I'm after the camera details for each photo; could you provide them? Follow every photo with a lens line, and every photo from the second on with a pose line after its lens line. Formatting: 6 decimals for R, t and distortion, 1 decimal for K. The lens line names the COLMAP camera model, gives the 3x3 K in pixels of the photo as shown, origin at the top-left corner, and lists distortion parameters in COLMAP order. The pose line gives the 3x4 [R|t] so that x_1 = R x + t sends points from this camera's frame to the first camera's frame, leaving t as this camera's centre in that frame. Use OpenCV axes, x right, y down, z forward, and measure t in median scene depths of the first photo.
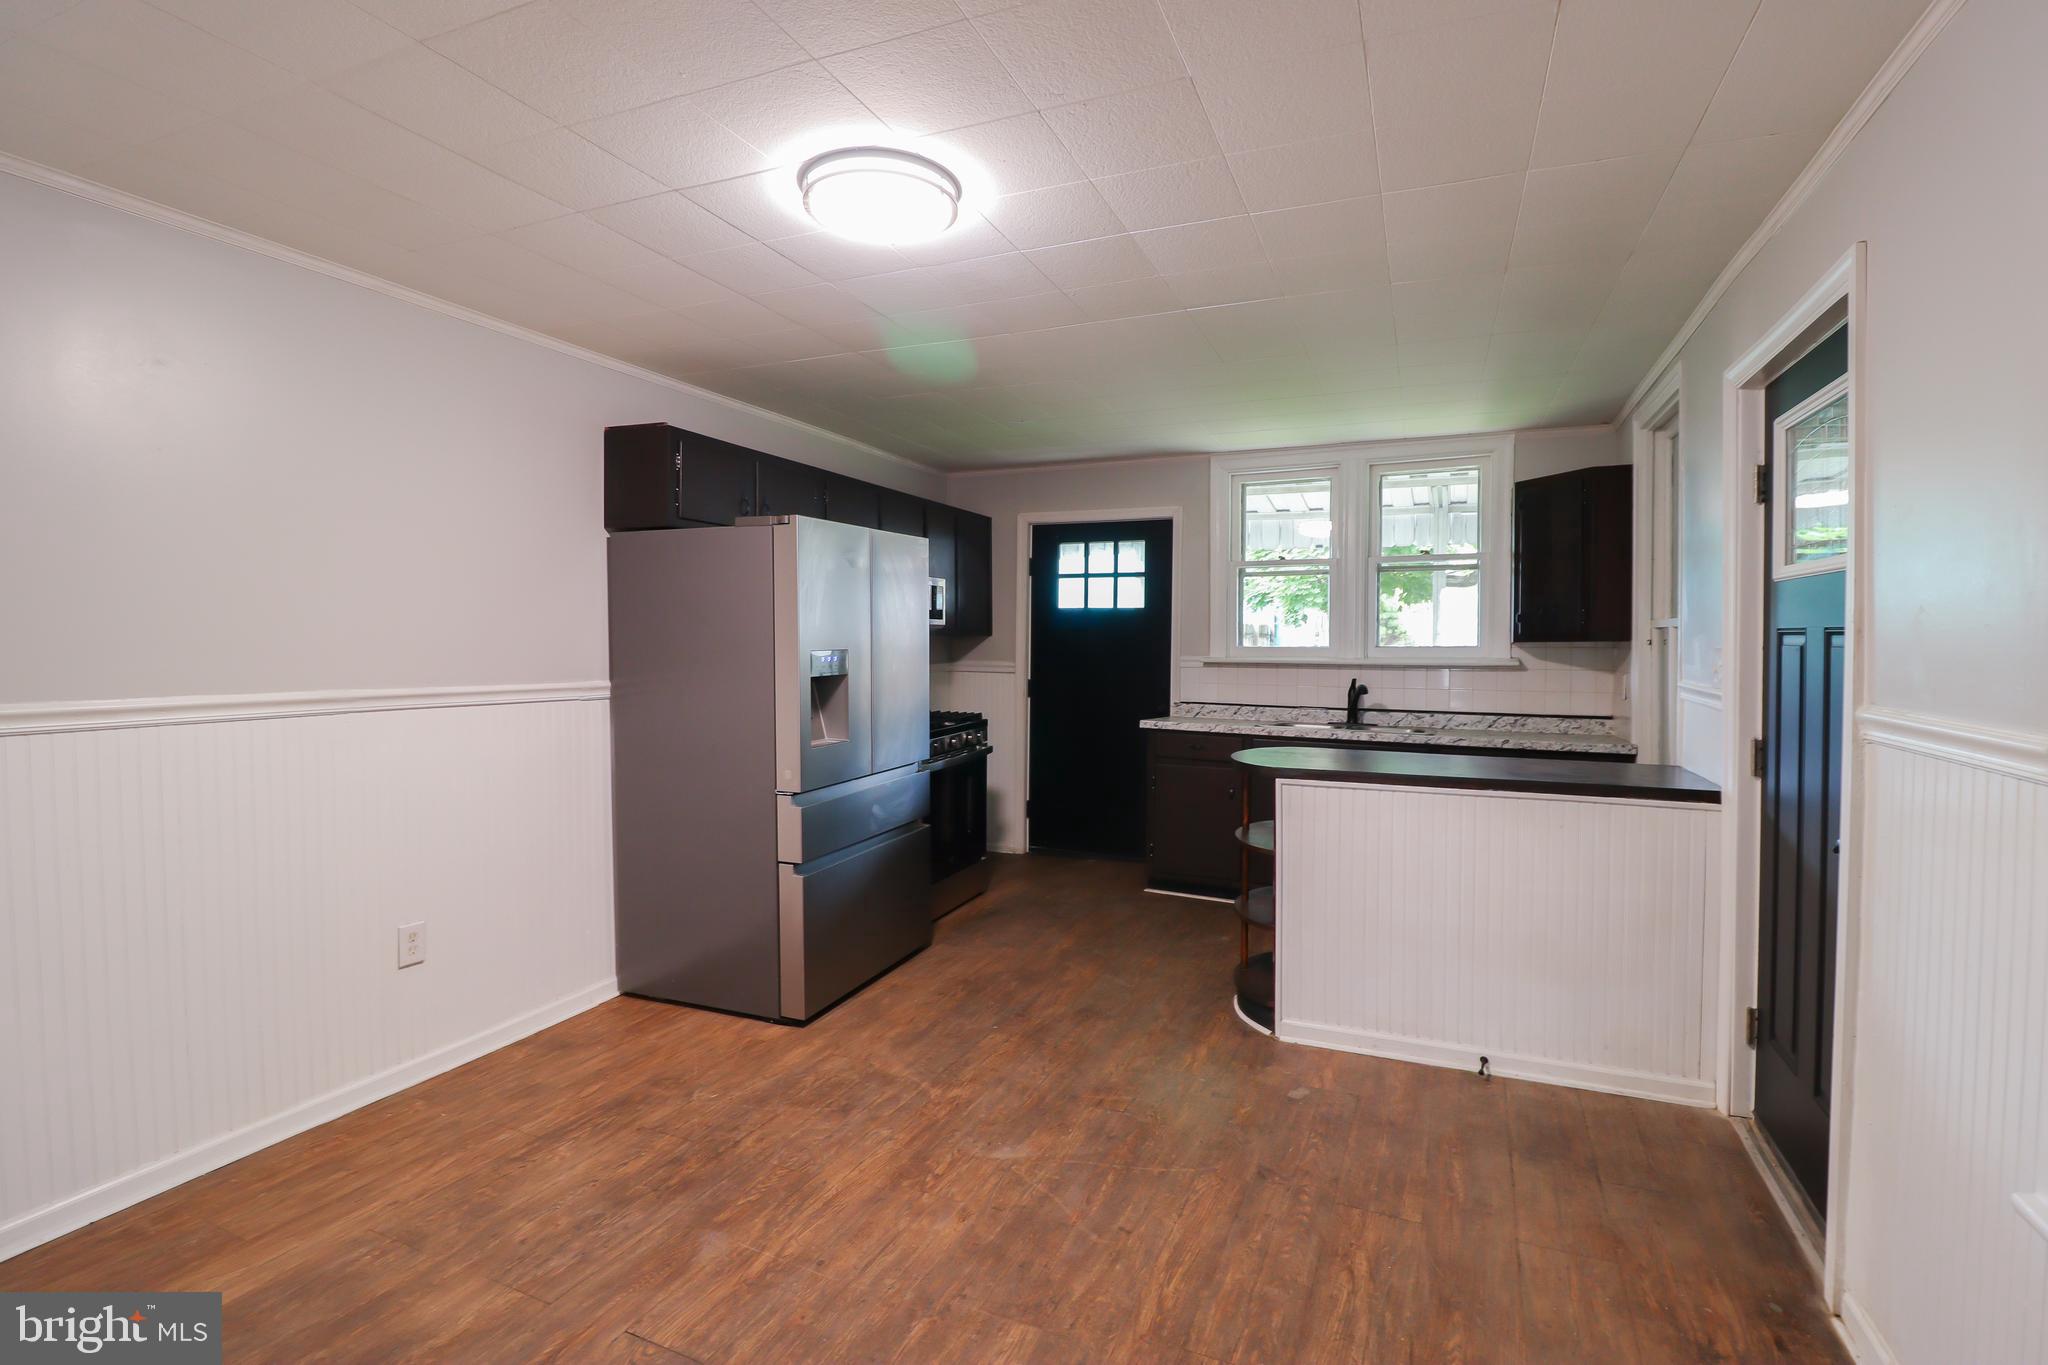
lens RADIAL K [[952.8, 0, 1024.0], [0, 952.8, 682.5], [0, 0, 1]] dist [0.007078, -0.017979]
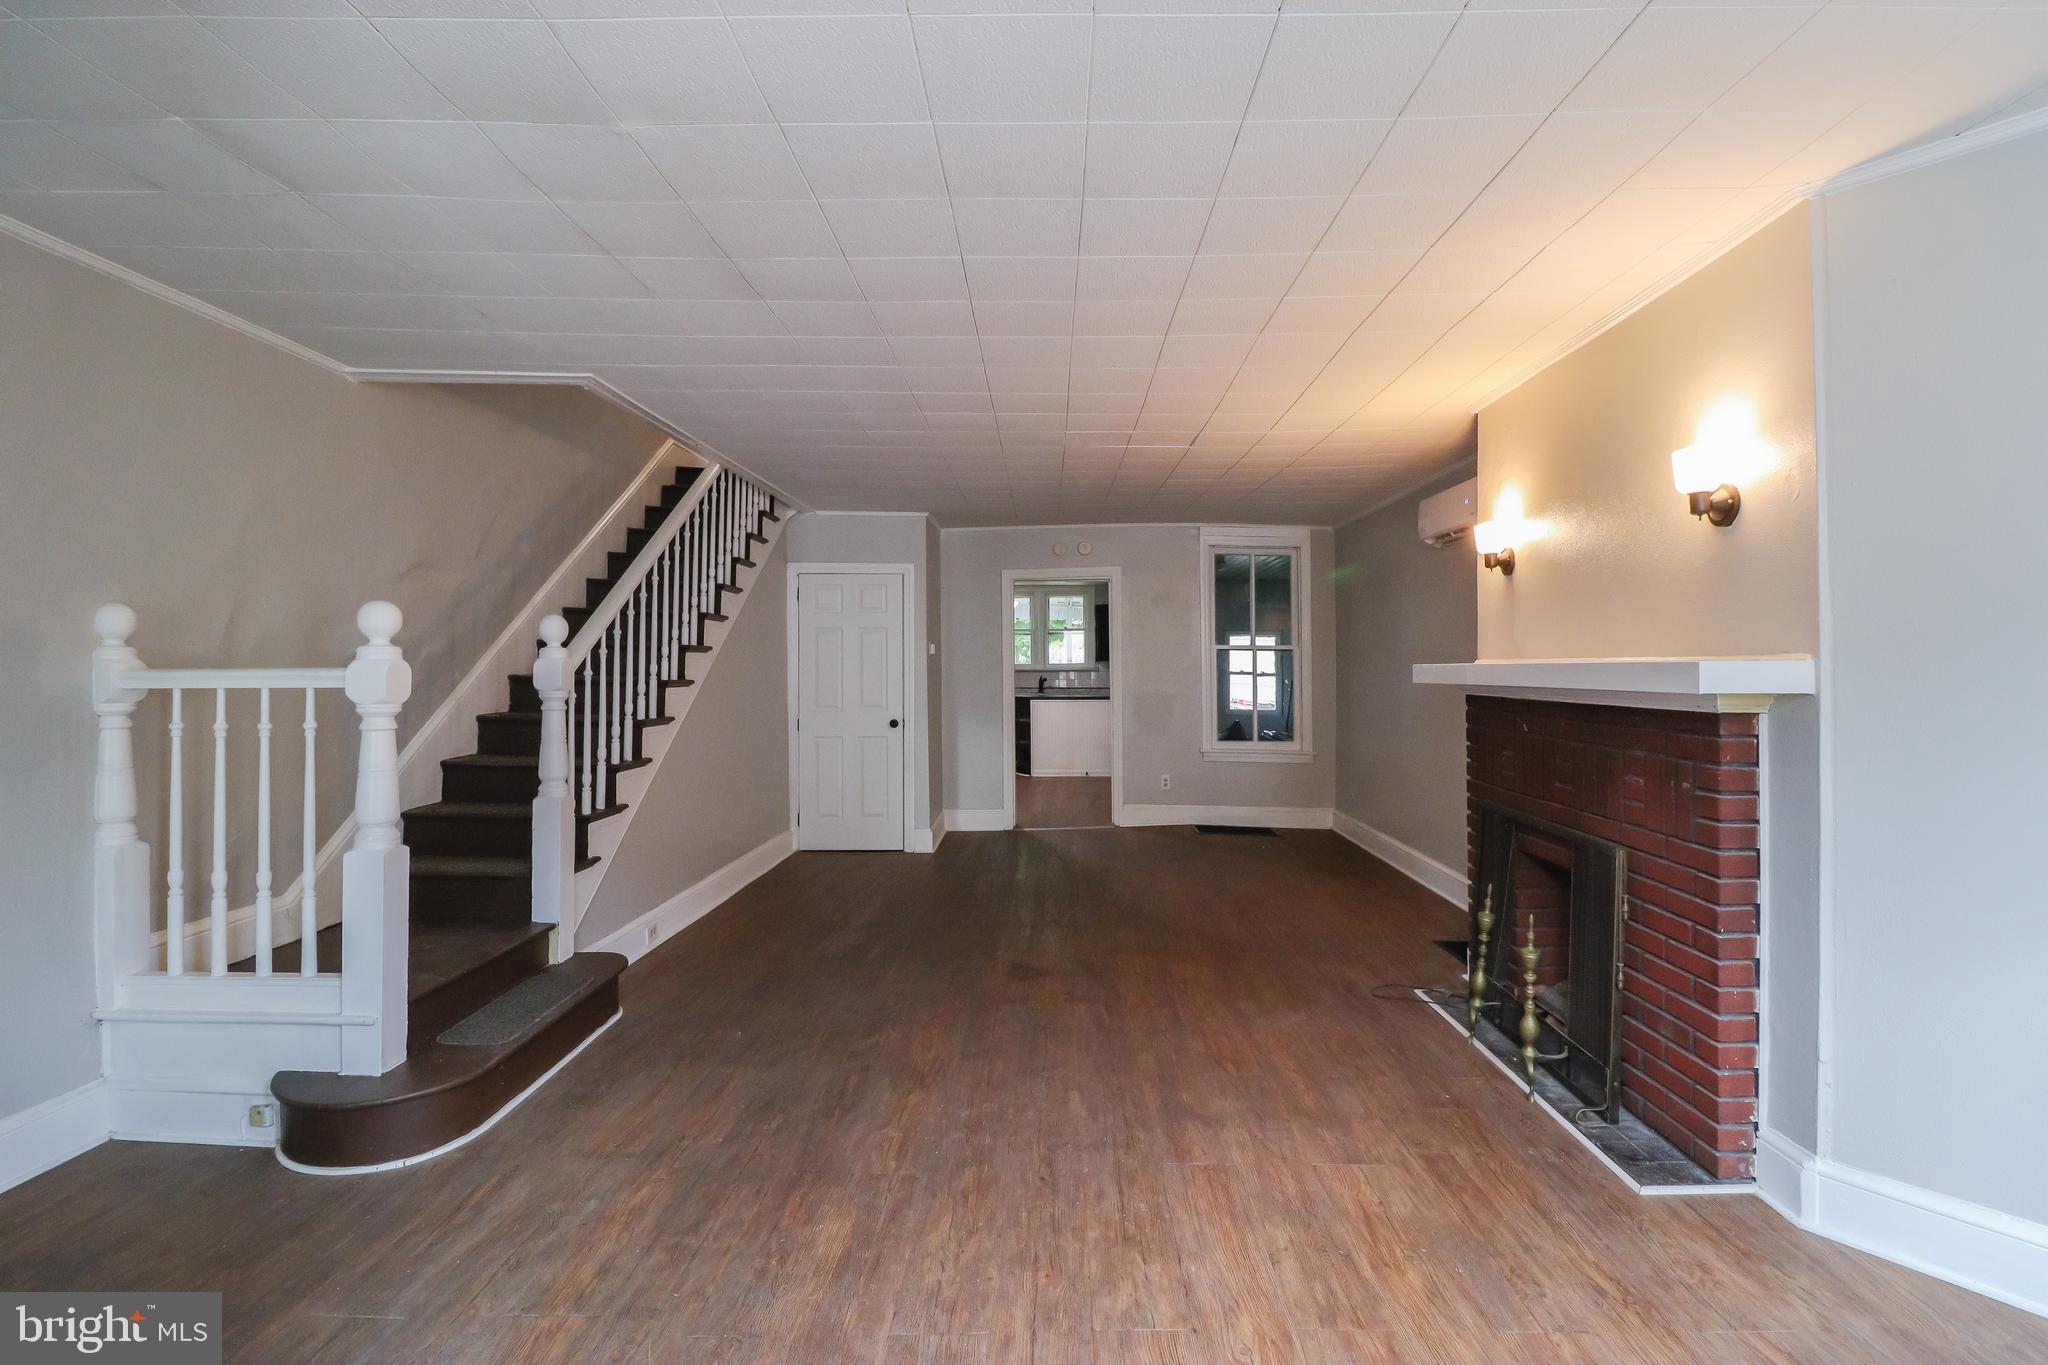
lens RADIAL K [[937.5, 0, 1024.0], [0, 937.5, 682.5], [0, 0, 1]] dist [0.001754, -0.016982]
pose [[0.927134, 0.005038, 0.374697, -0.651662], [0.004474, 0.999690, -0.024512, 0.079280], [-0.374704, 0.024402, 0.926823, -1.346755]]
